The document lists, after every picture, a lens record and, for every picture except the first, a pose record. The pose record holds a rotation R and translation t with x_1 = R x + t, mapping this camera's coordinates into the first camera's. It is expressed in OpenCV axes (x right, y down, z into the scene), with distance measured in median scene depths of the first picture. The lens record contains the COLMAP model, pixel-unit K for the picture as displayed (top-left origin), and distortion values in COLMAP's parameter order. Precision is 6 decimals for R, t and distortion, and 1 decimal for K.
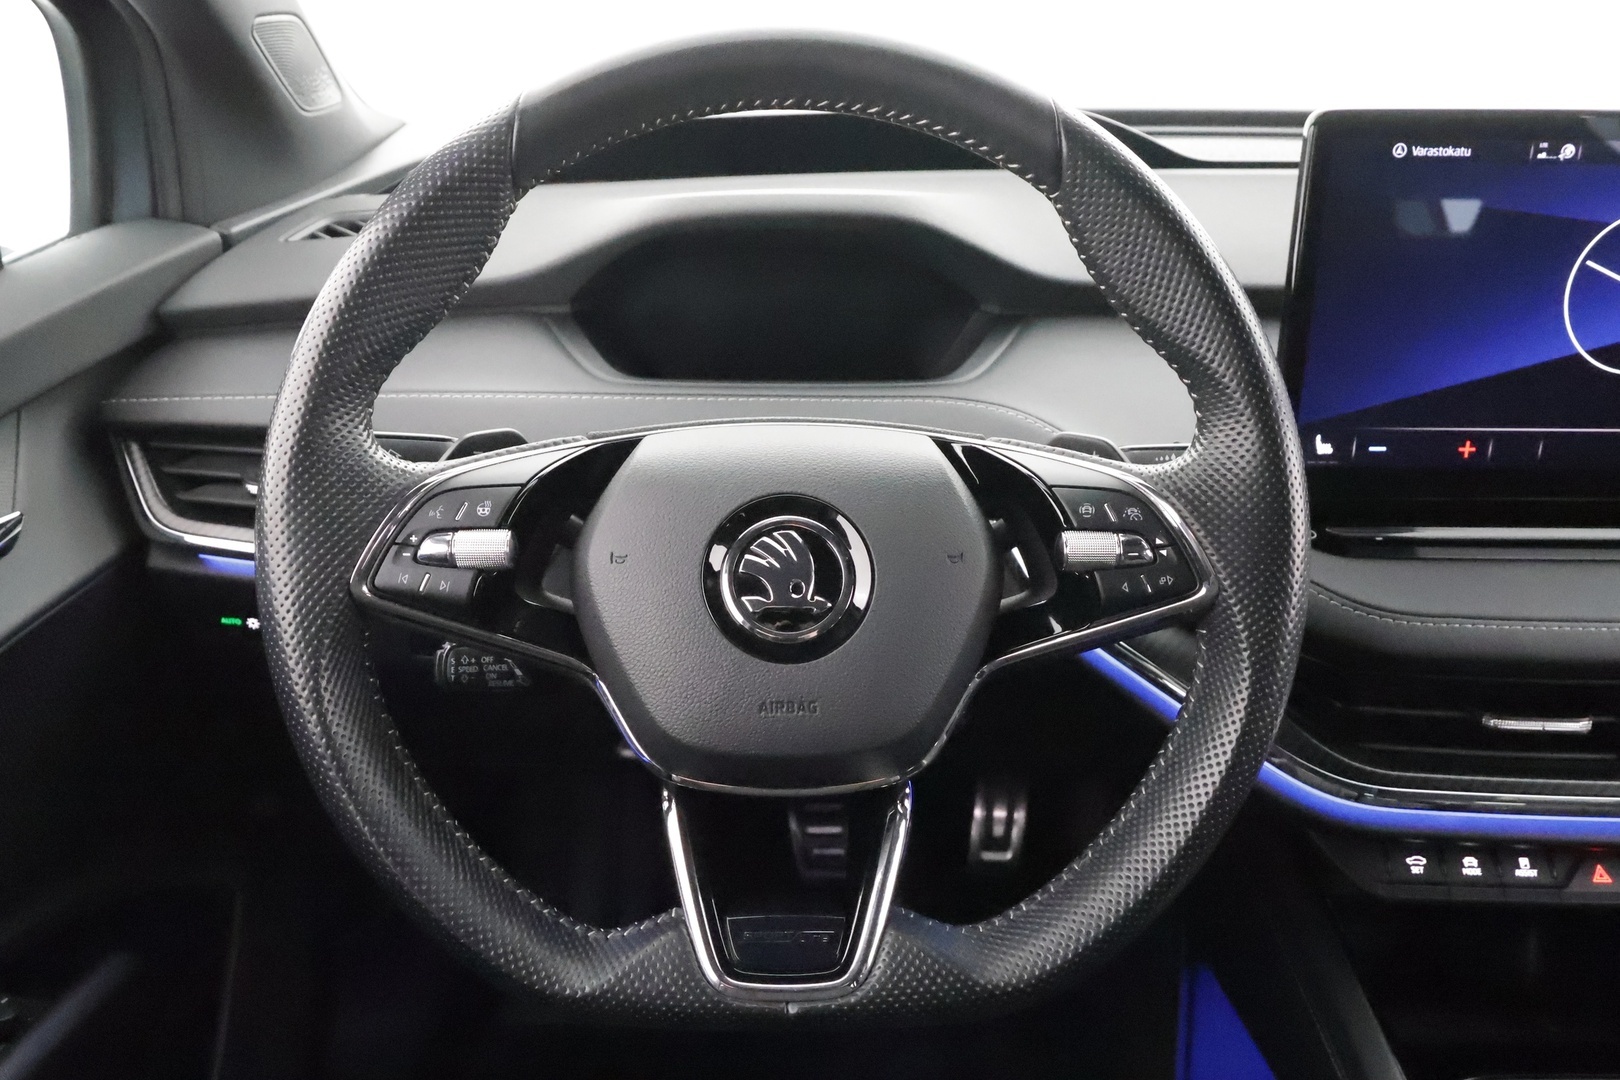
lens RADIAL K [[1238.7, 0, 810.0], [0, 1238.7, 540.0], [0, 0, 1]] dist [0.003631, -0.000922]
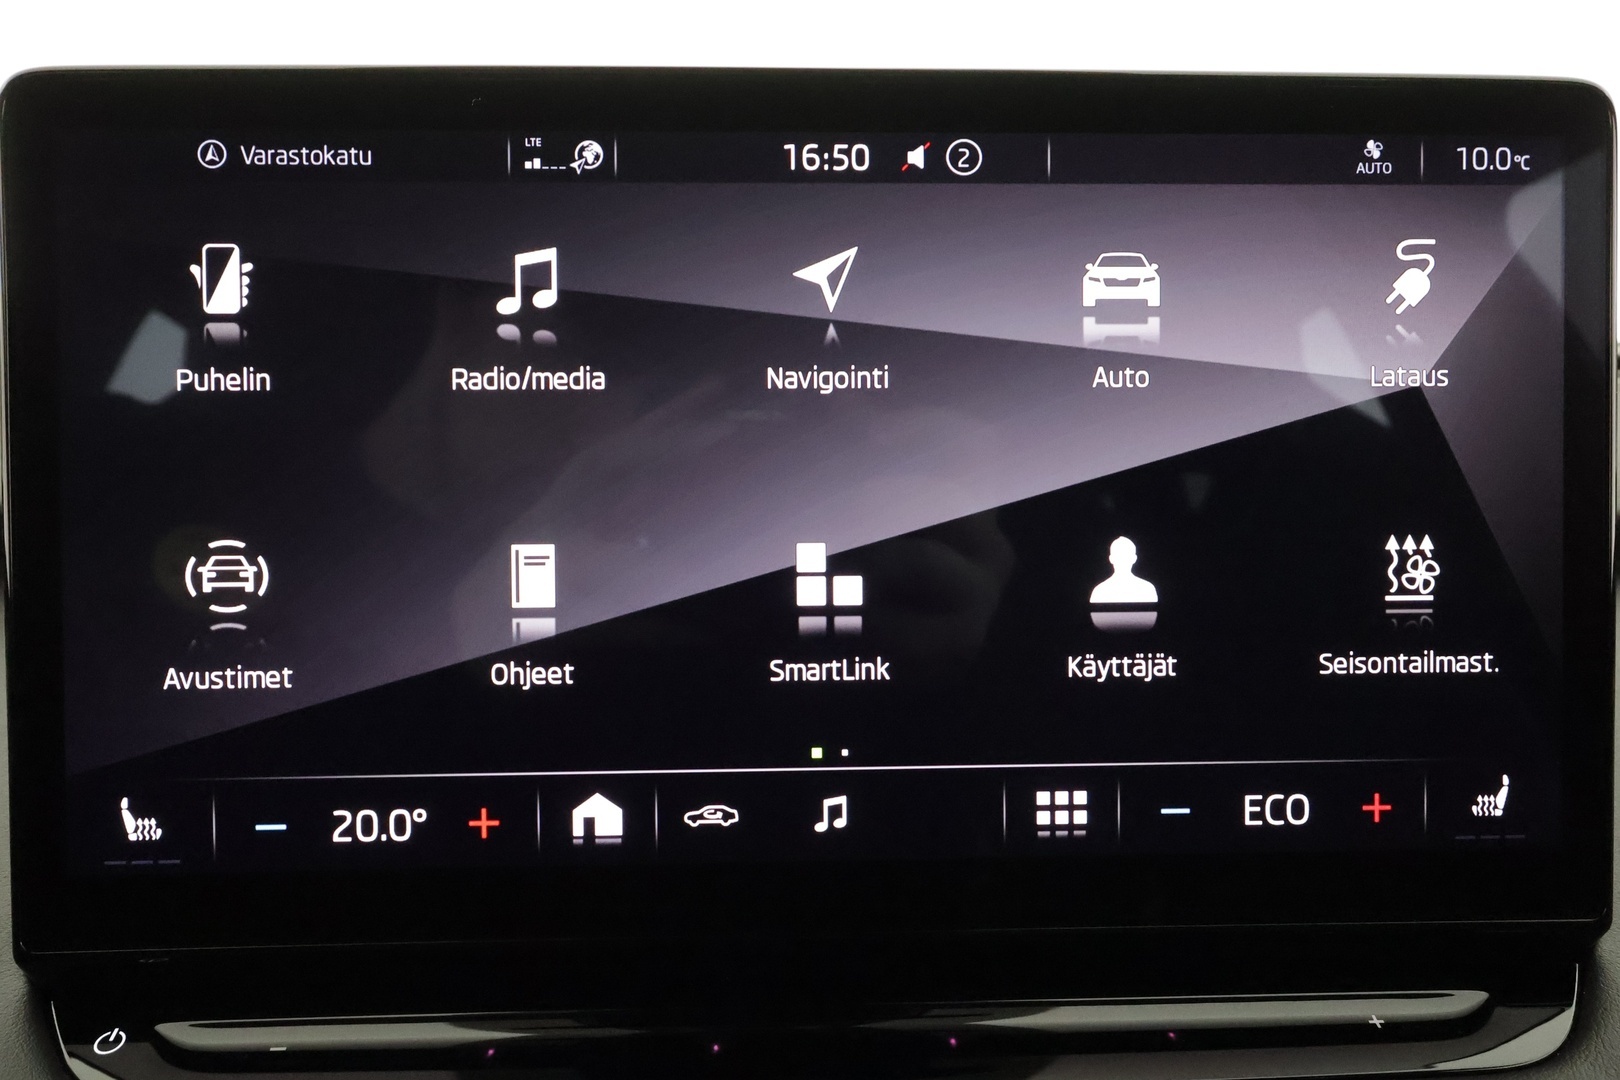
lens RADIAL K [[1291.6, 0, 812.1], [0, 1291.6, 539.1], [0, 0, 1]] dist [0.001658, -0.003110]
pose [[0.999303, -0.018663, 0.032339, 0.700209], [0.027058, 0.958802, -0.282785, -0.041863], [-0.025729, 0.283463, 0.958638, 0.602825]]
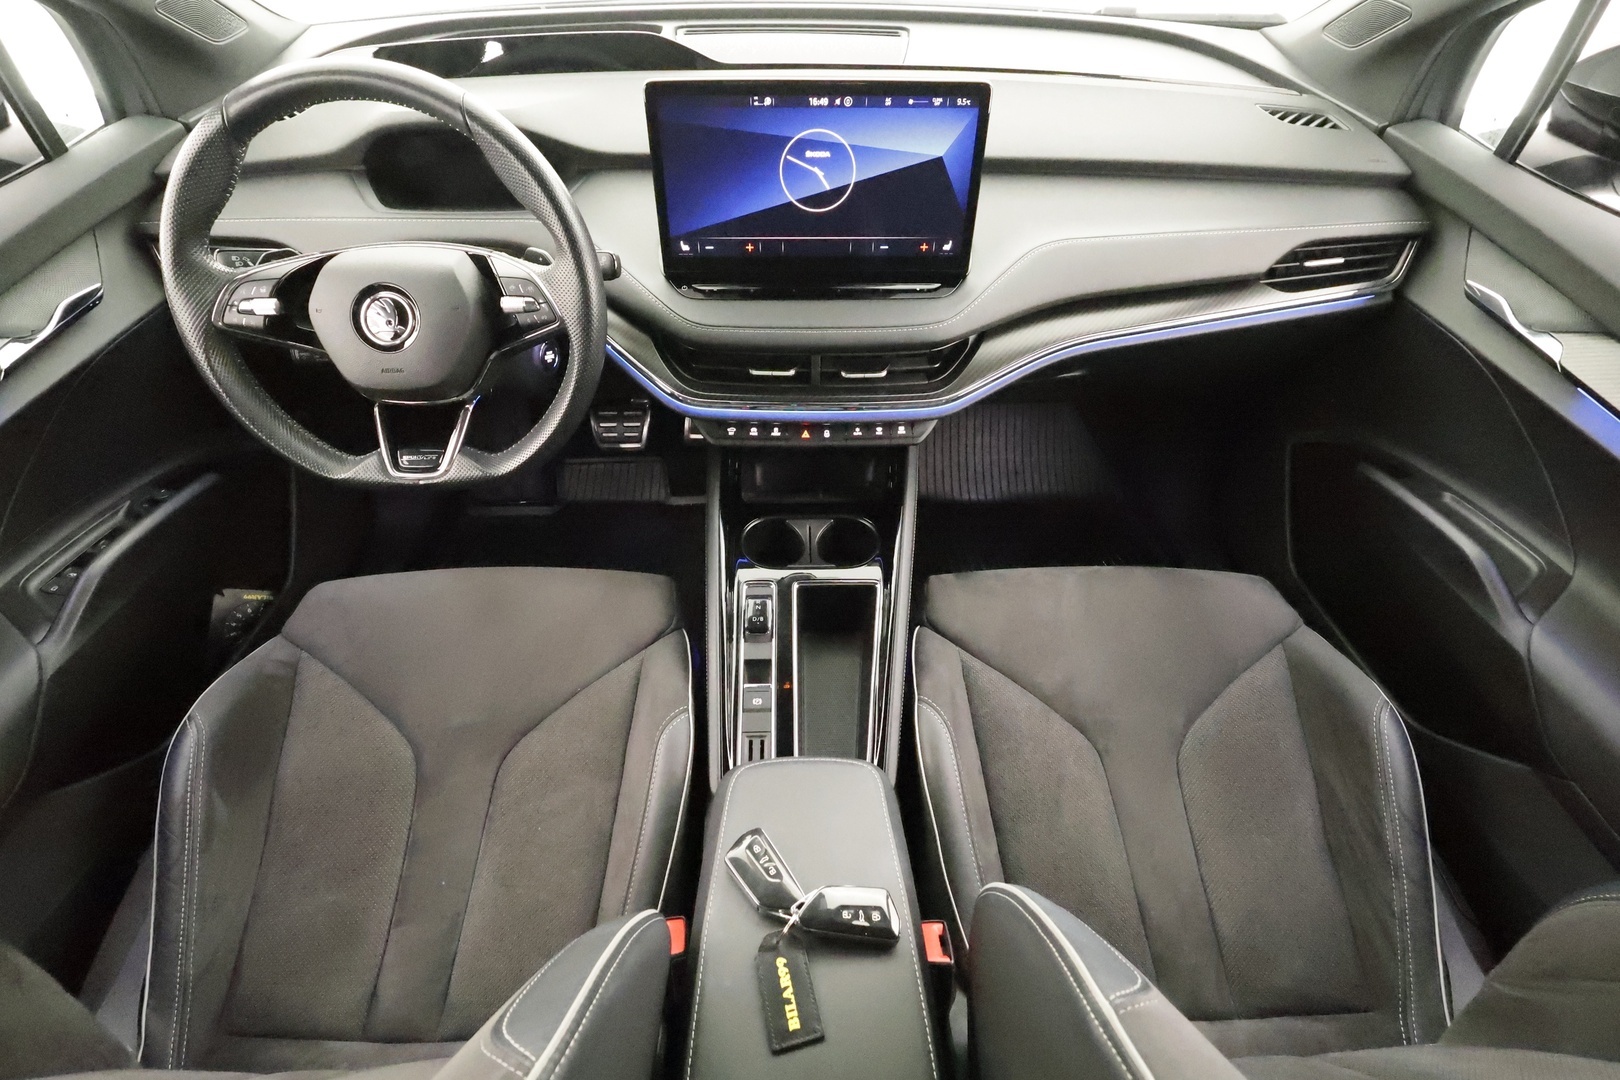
lens RADIAL K [[761.2, 0, 810.0], [0, 761.2, 540.0], [0, 0, 1]] dist [0.000727, 0.000464]
pose [[0.999881, -0.012259, 0.009376, 0.686909], [0.008035, 0.932157, 0.361964, -0.085826], [-0.013177, -0.361846, 0.932145, -0.515931]]
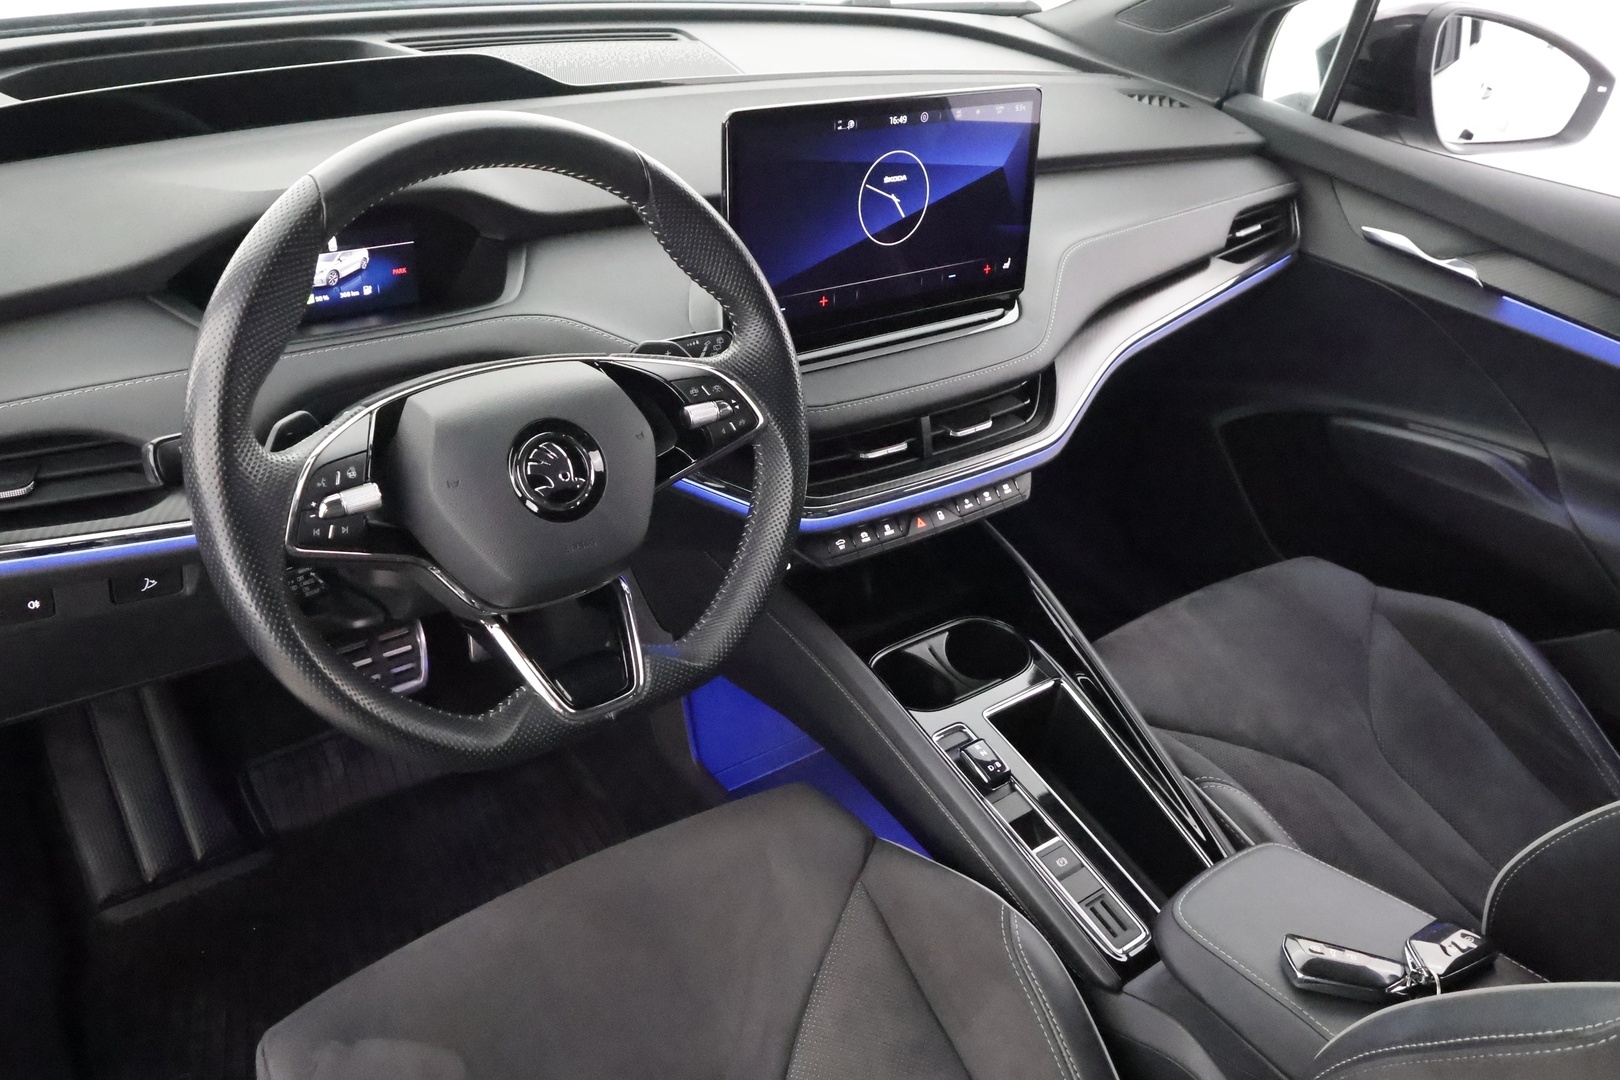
lens RADIAL K [[1291.6, 0, 812.1], [0, 1291.6, 539.1], [0, 0, 1]] dist [0.001658, -0.003110]
pose [[0.792984, -0.262465, 0.549808, -0.596221], [0.163889, 0.961078, 0.222419, -0.173037], [-0.586785, -0.086267, 0.805134, -0.486267]]
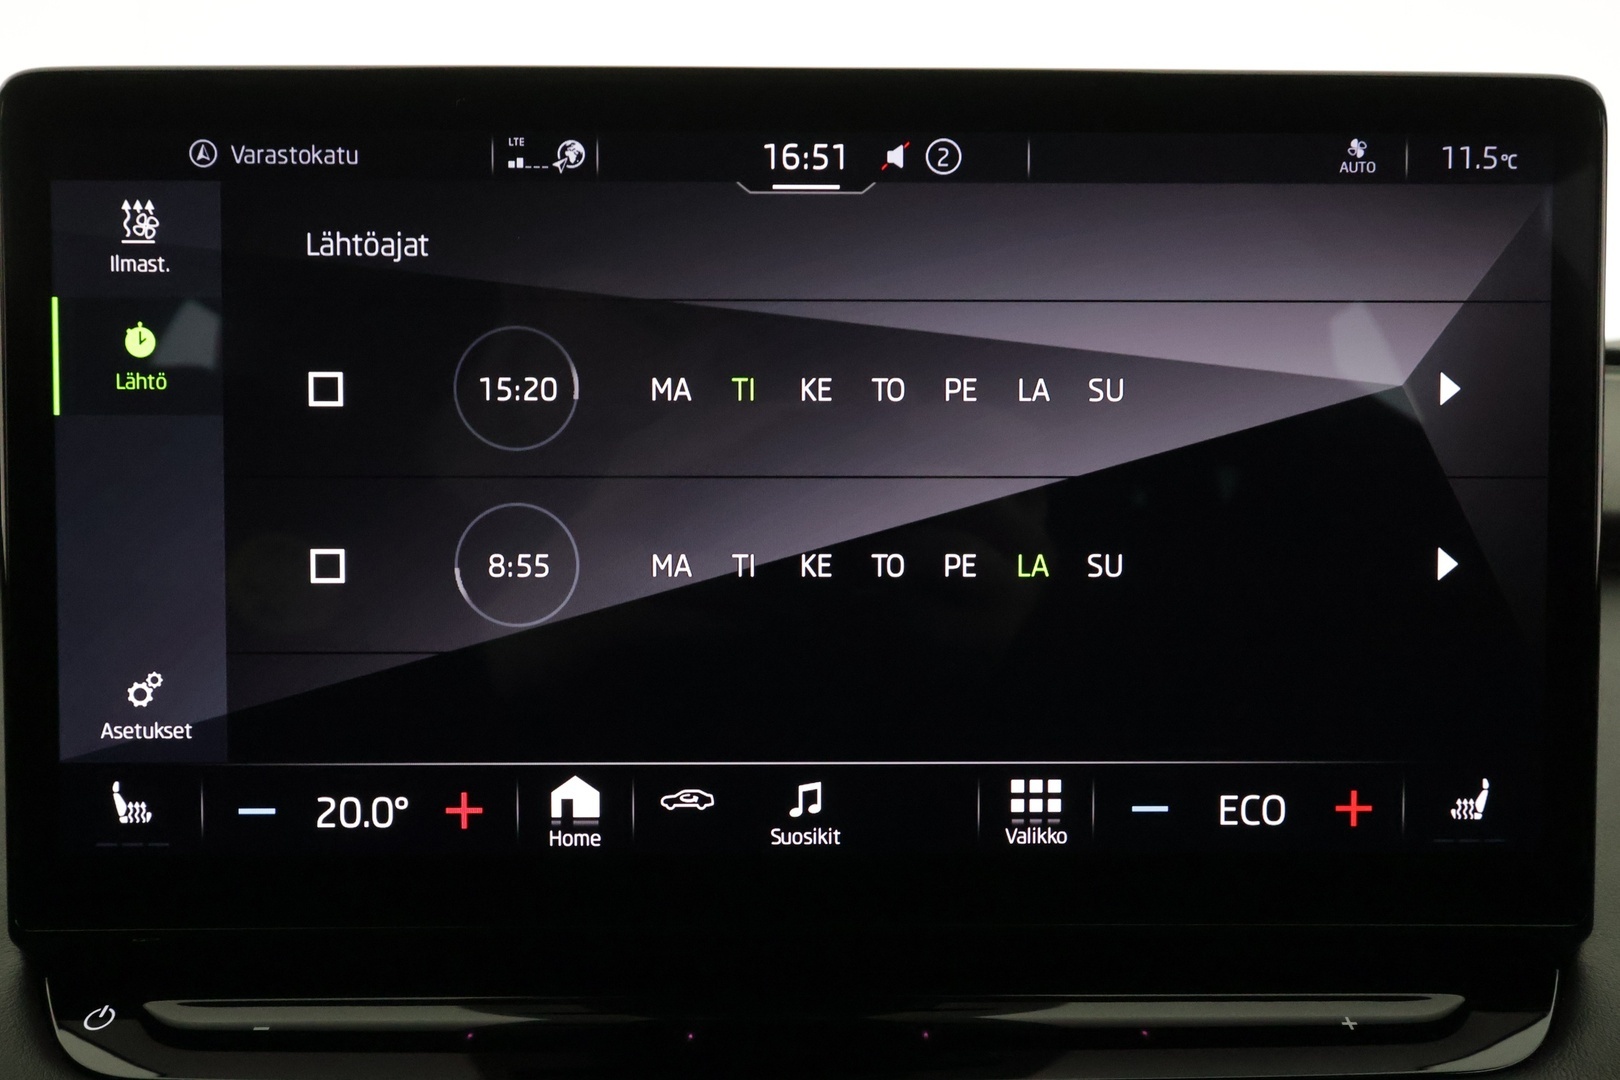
lens RADIAL K [[1291.6, 0, 812.1], [0, 1291.6, 539.1], [0, 0, 1]] dist [0.001658, -0.003110]
pose [[0.999947, -0.009850, 0.002883, 0.724040], [0.010263, 0.960868, -0.276815, -0.042135], [-0.000044, 0.276830, 0.960919, 0.597549]]
